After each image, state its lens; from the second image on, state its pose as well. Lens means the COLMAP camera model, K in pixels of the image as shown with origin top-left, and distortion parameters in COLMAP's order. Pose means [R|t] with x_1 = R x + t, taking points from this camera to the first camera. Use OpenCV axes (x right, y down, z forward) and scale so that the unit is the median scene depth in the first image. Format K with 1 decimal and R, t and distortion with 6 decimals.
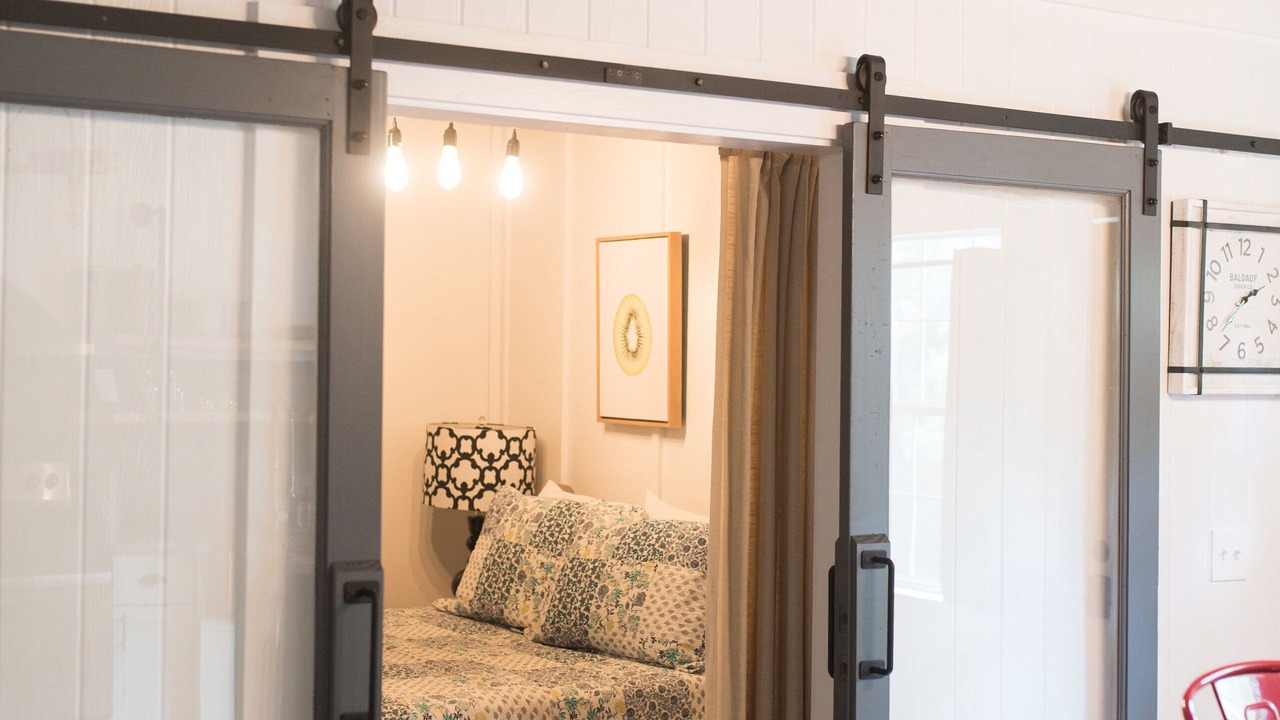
lens RADIAL K [[1895.1, 0, 662.9], [0, 1895.1, 354.4], [0, 0, 1]] dist [0.042626, -0.001923]
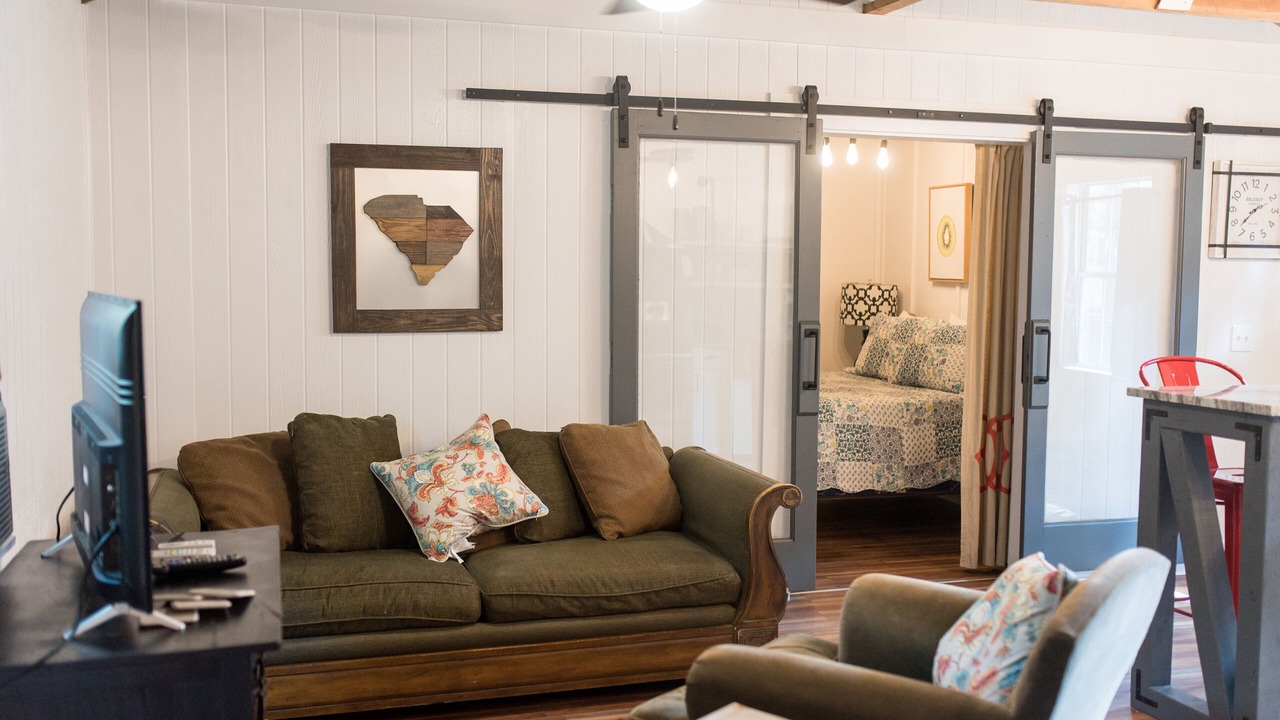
lens RADIAL K [[1217.2, 0, 640.0], [0, 1217.2, 360.0], [0, 0, 1]] dist [-0.001354, -0.001438]
pose [[0.957435, 0.016530, -0.288176, 0.053584], [0.005501, 0.997133, 0.075473, 0.024664], [0.288597, -0.073846, 0.954599, -0.366191]]
